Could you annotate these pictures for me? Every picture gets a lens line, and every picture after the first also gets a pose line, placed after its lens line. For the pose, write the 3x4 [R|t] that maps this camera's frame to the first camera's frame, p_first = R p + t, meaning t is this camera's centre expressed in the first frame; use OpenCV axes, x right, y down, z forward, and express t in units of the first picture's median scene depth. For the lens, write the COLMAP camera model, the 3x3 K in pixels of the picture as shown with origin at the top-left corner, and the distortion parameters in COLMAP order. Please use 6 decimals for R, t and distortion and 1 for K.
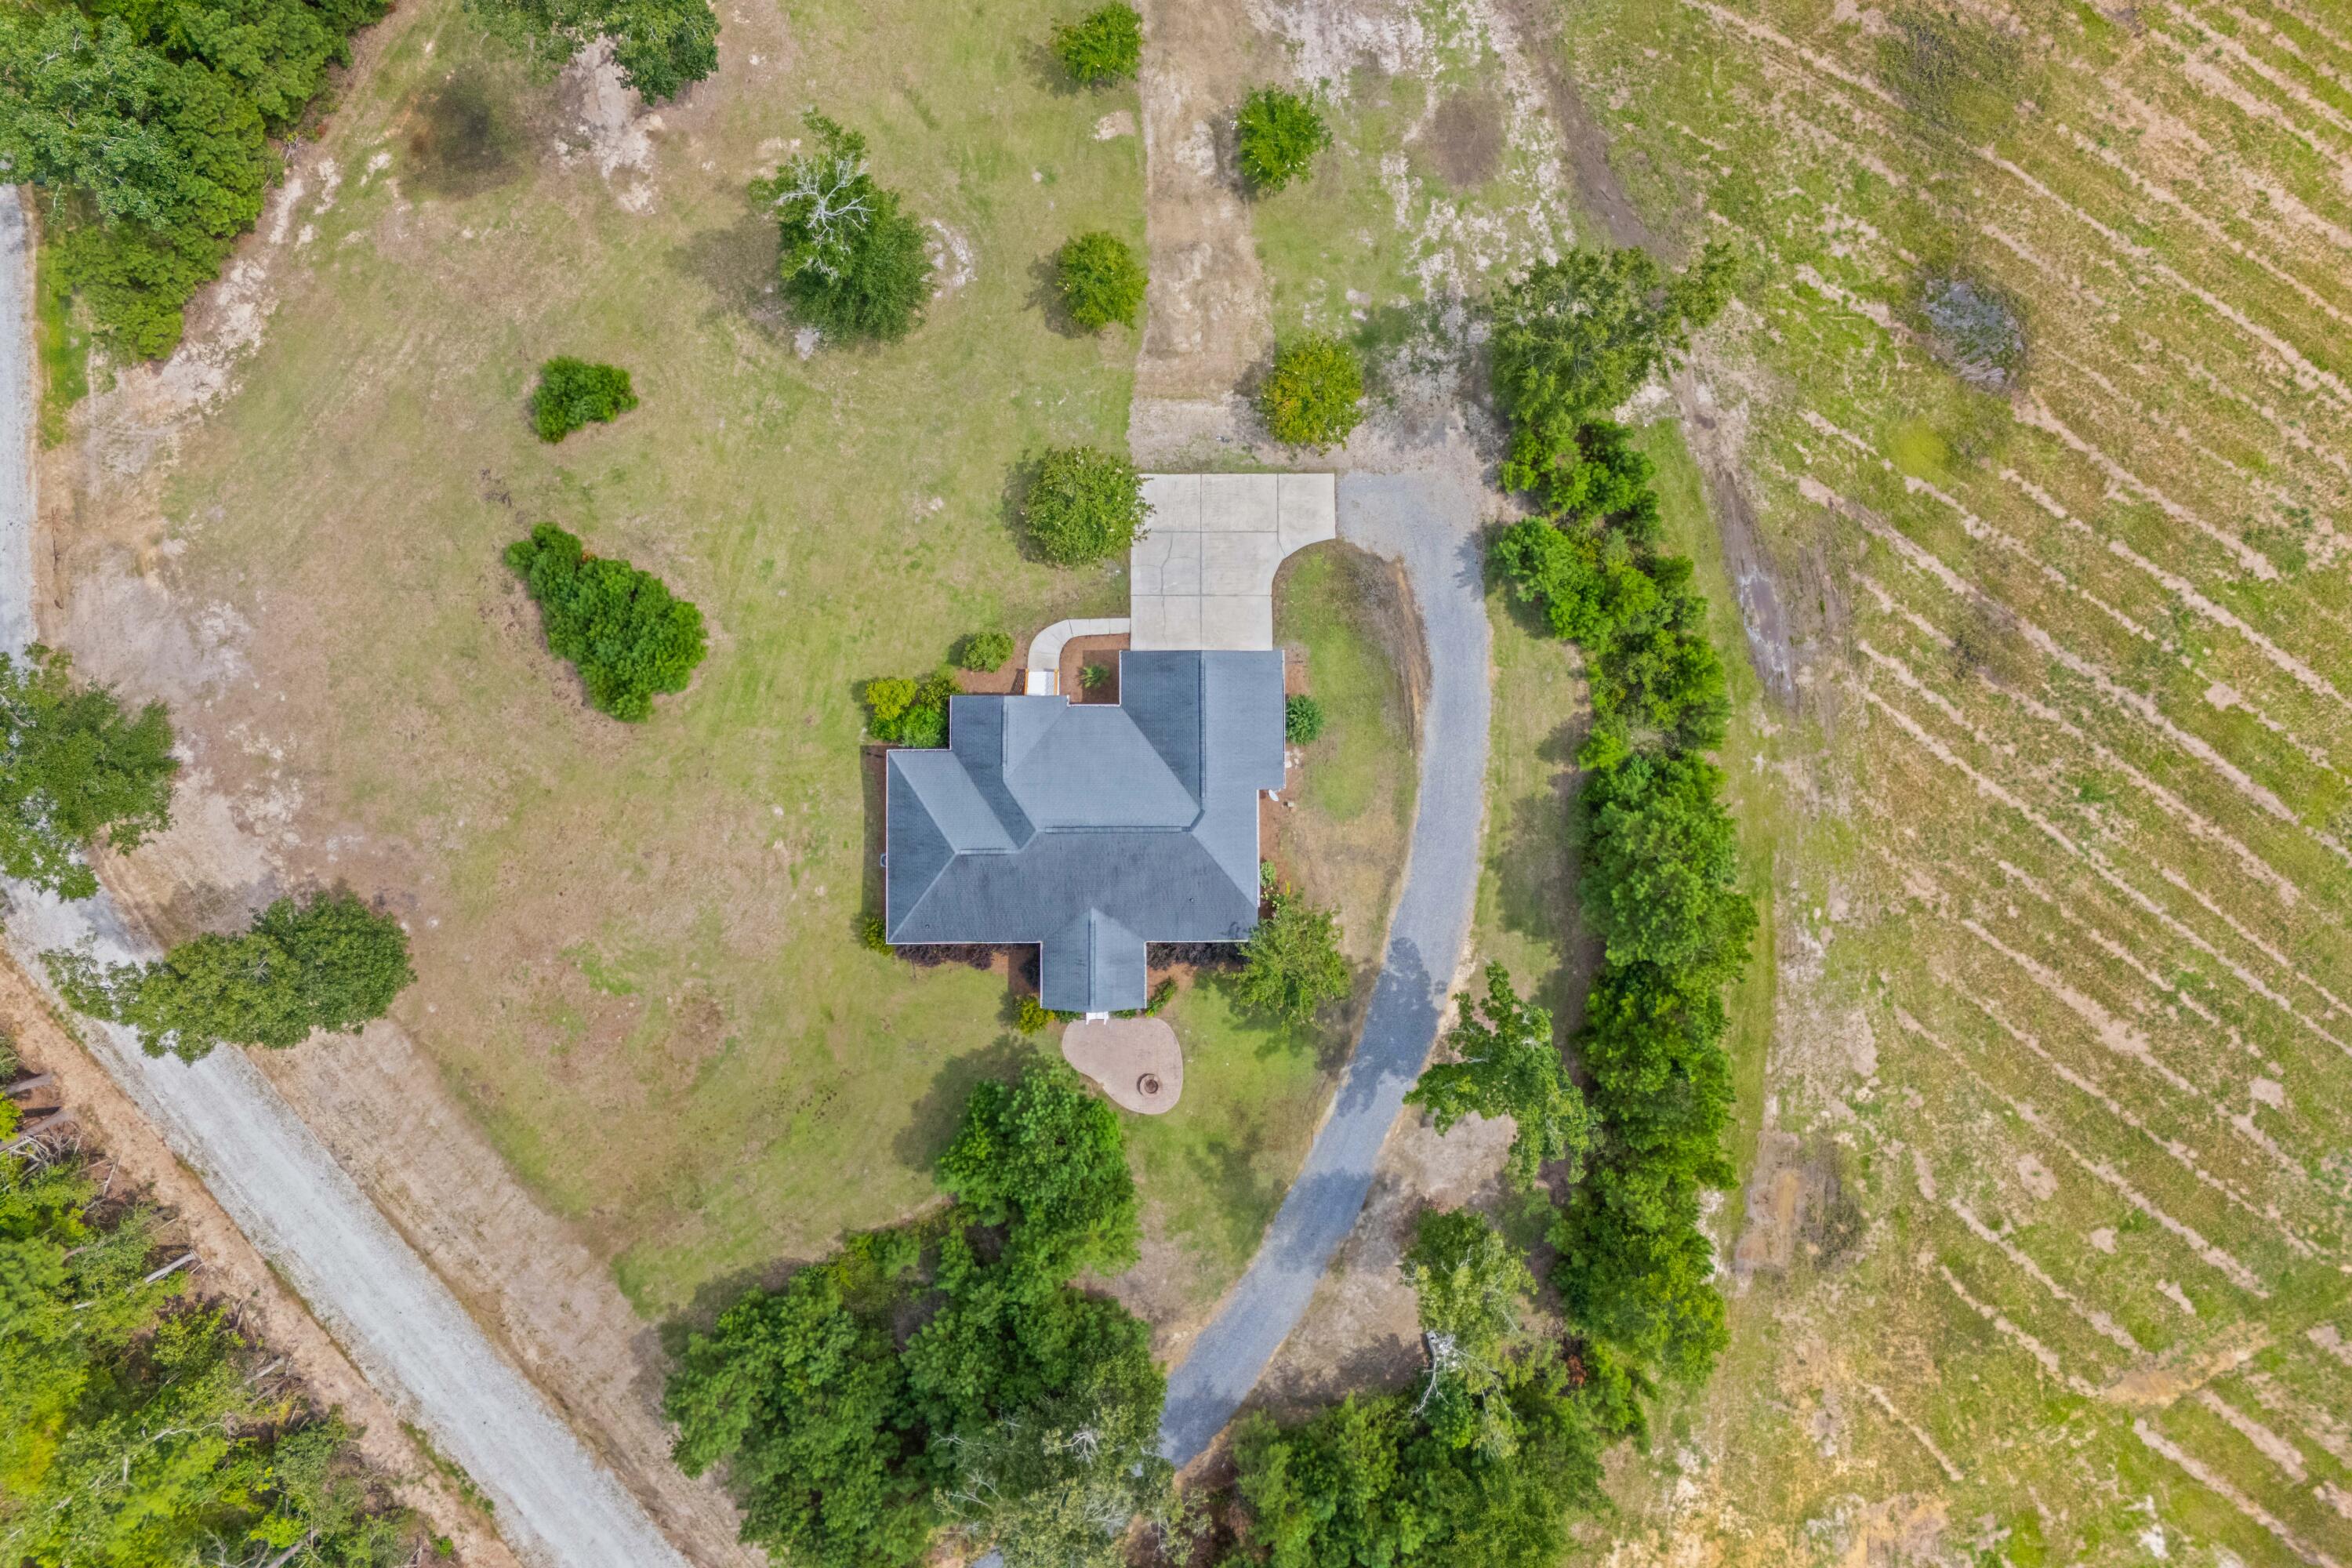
lens RADIAL K [[1713.1, 0, 1187.7], [0, 1713.1, 713.0], [0, 0, 1]] dist [0.068008, -0.067615]
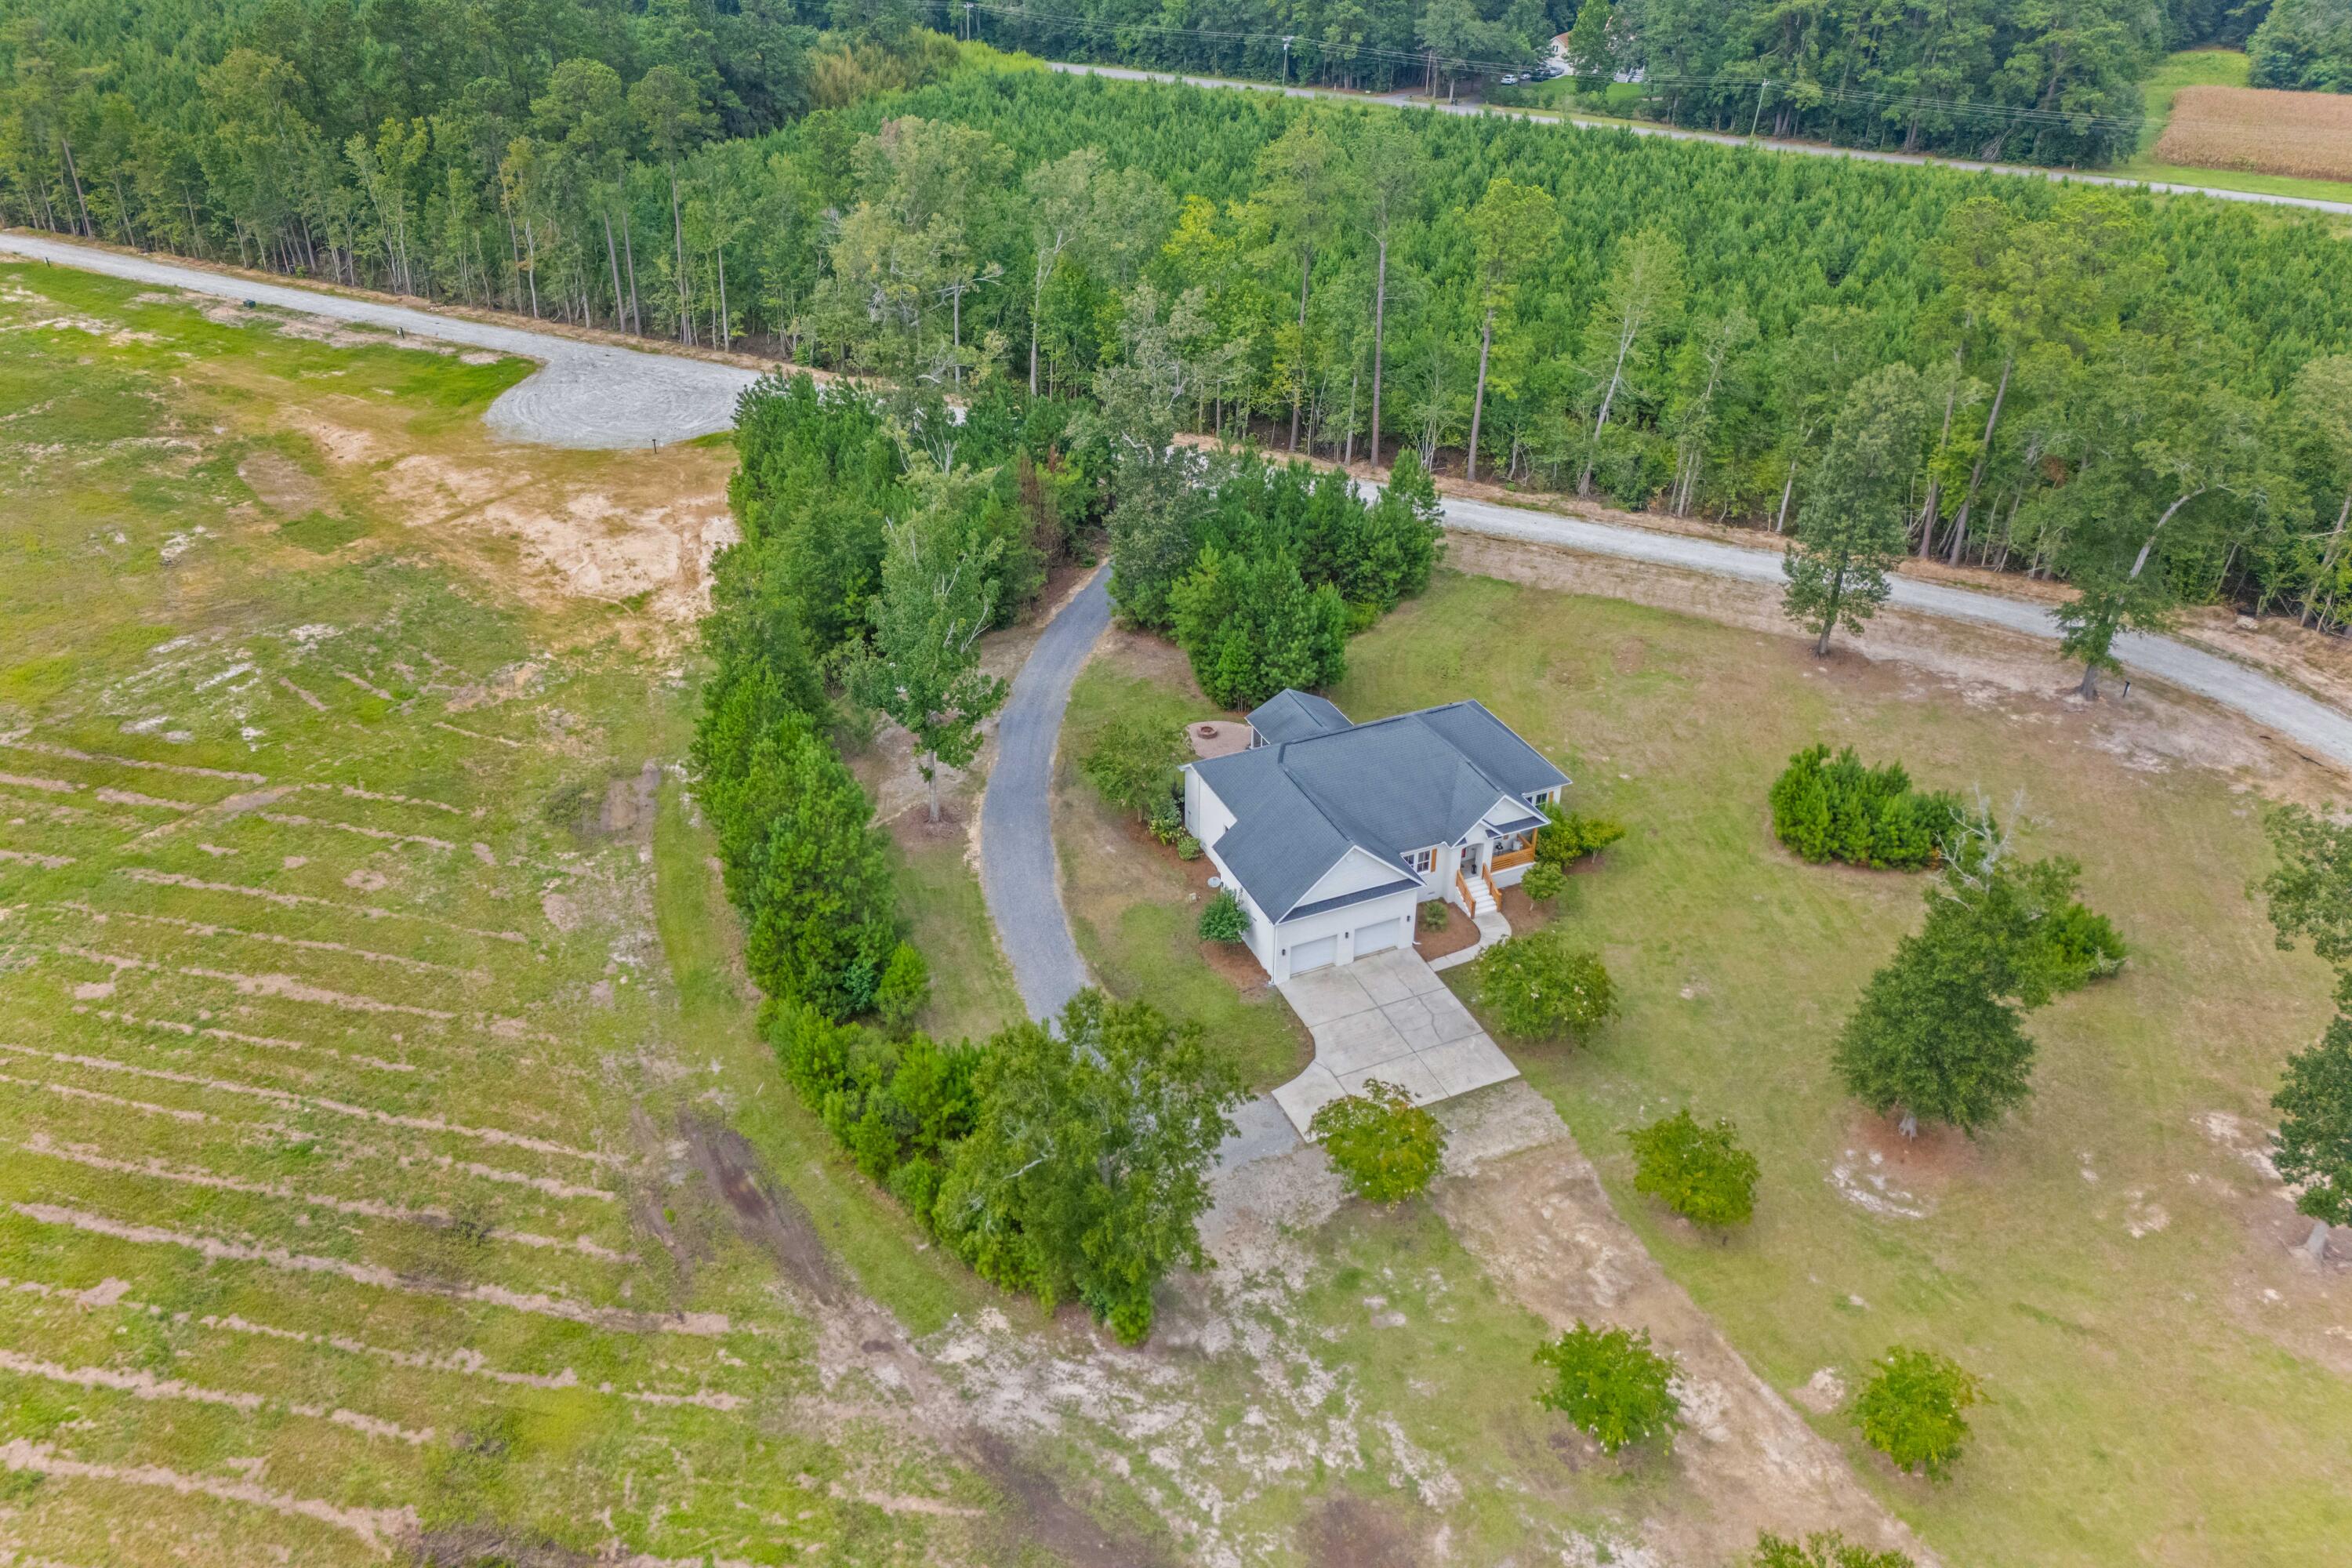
lens RADIAL K [[1713.1, 0, 1187.7], [0, 1713.1, 713.0], [0, 0, 1]] dist [0.068008, -0.067615]
pose [[-0.917012, 0.203223, -0.343204, 0.375644], [-0.398822, -0.455476, 0.795916, -0.672209], [0.005427, 0.866742, 0.498727, 0.418247]]
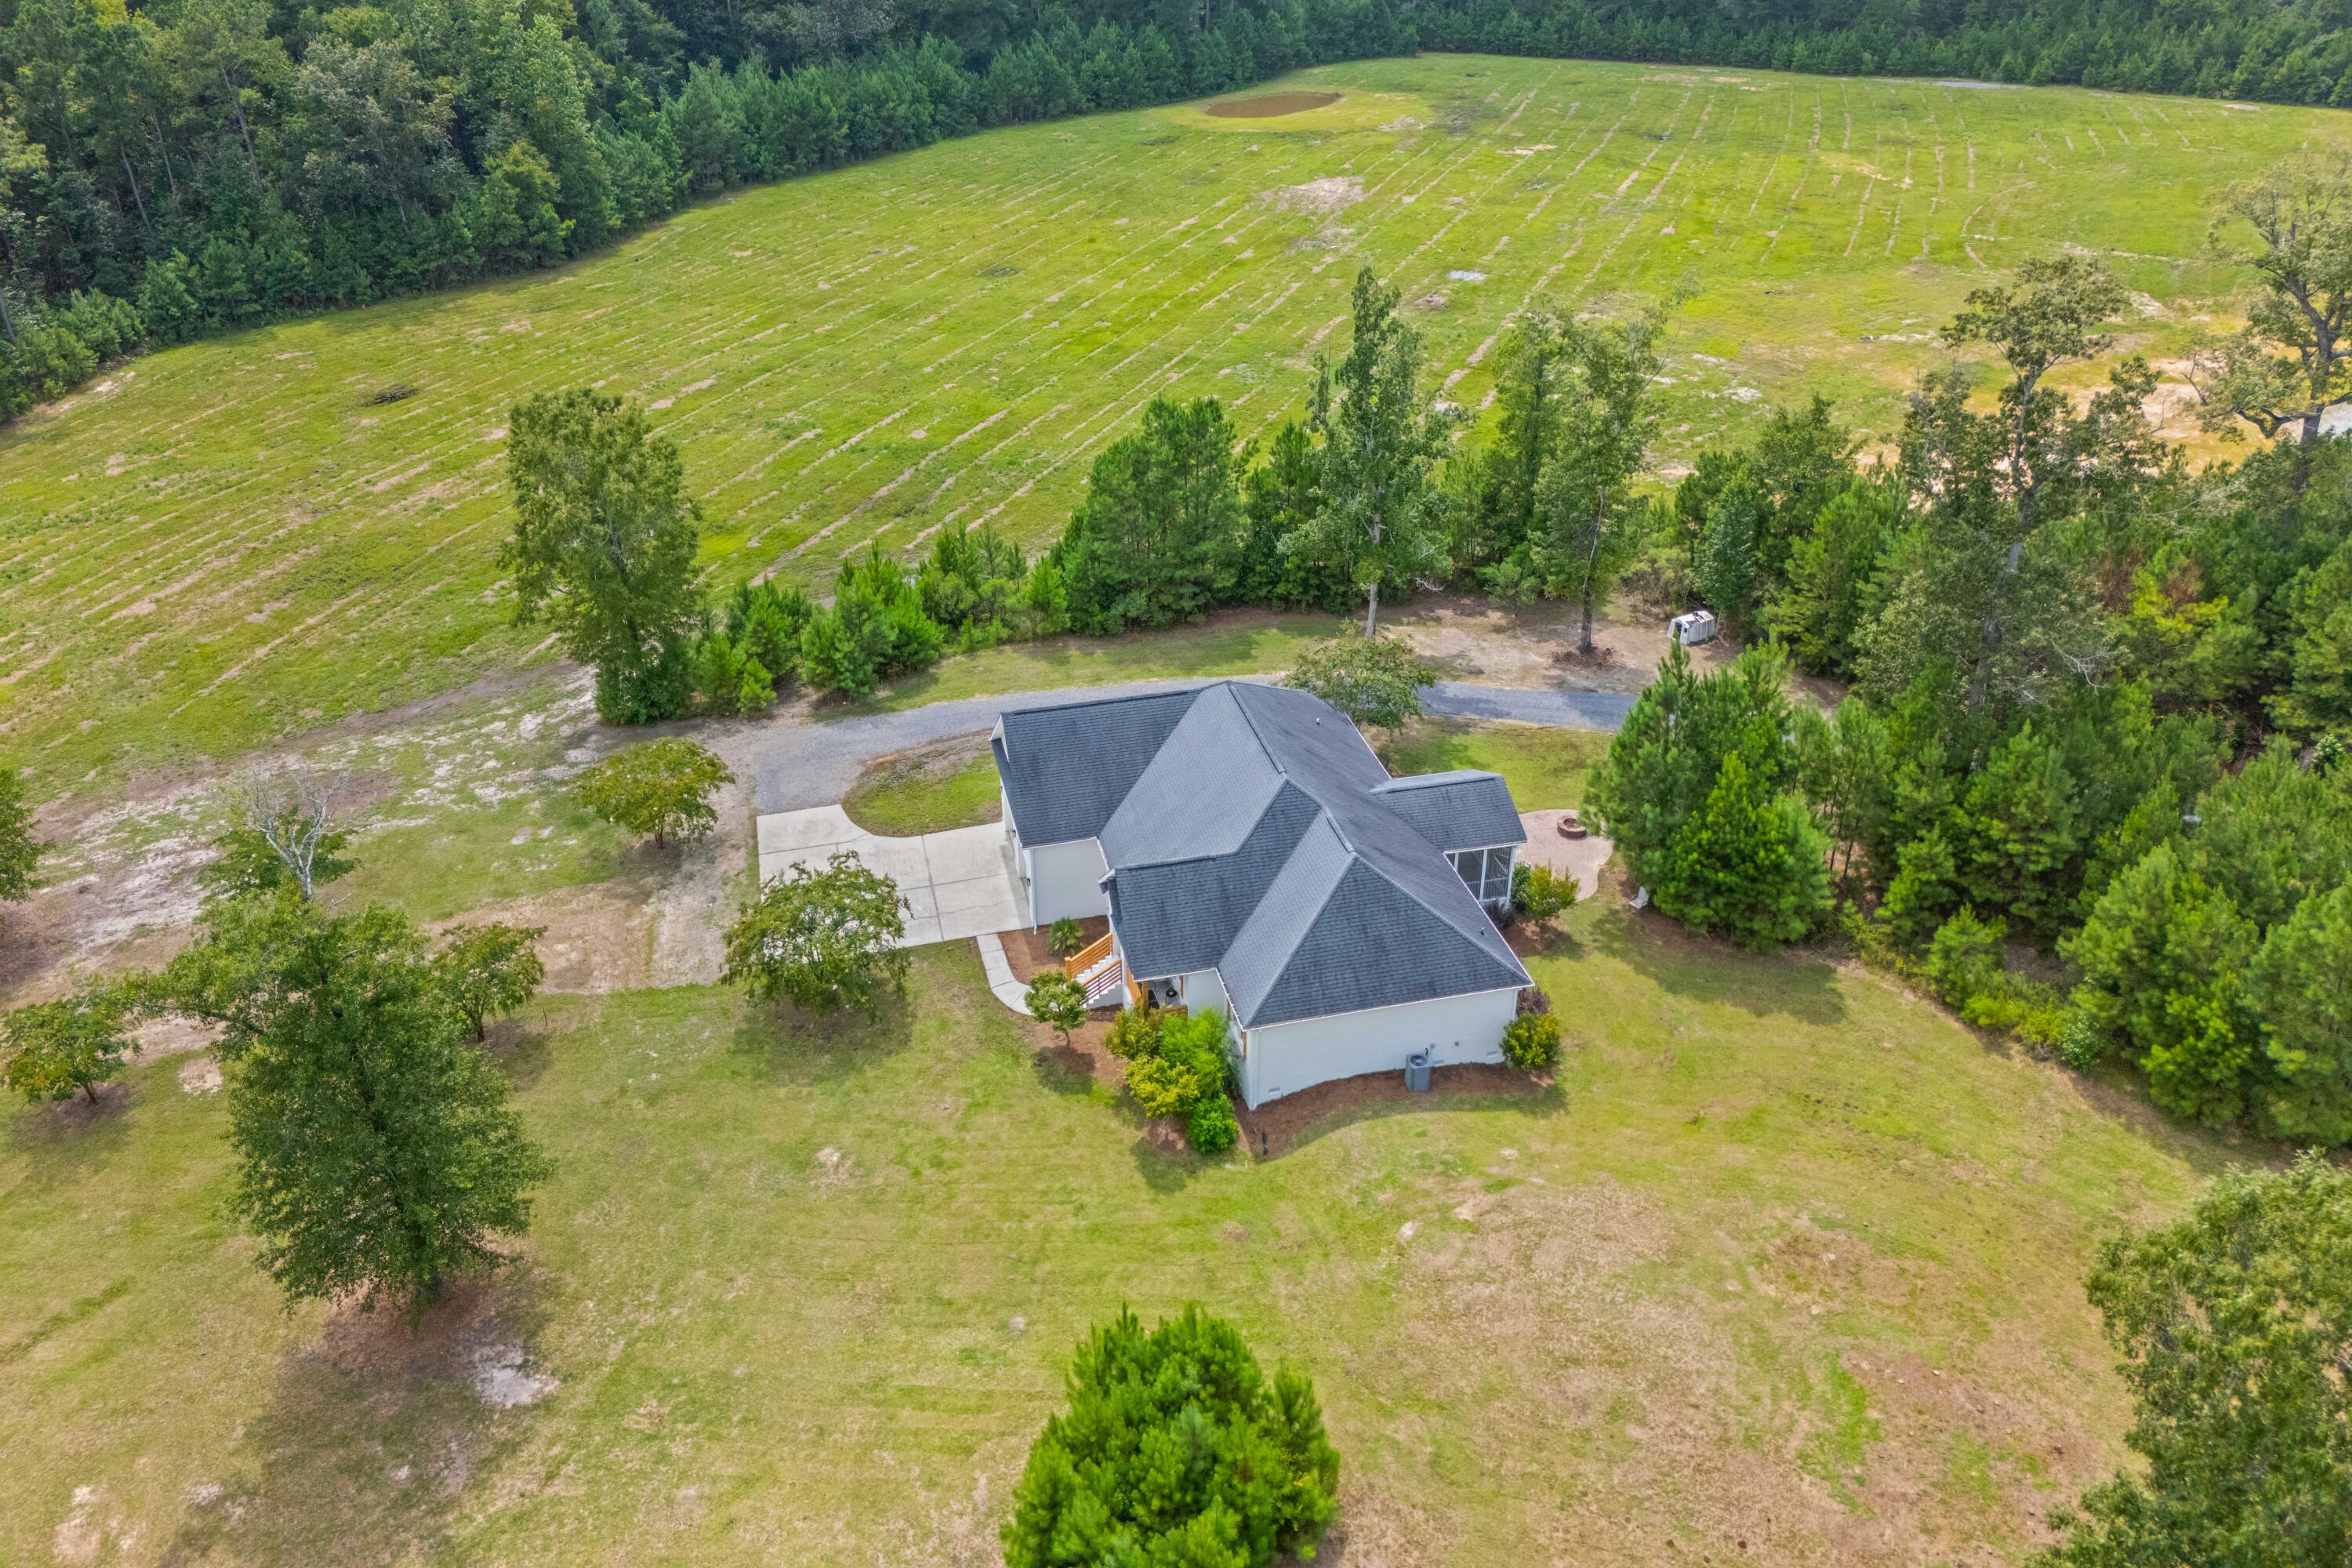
lens RADIAL K [[1713.1, 0, 1187.7], [0, 1713.1, 713.0], [0, 0, 1]] dist [0.068008, -0.067615]
pose [[-0.242668, -0.468347, 0.849566, -0.611749], [0.970108, -0.115650, 0.213344, -0.110944], [-0.001667, 0.875943, 0.482412, 0.577215]]
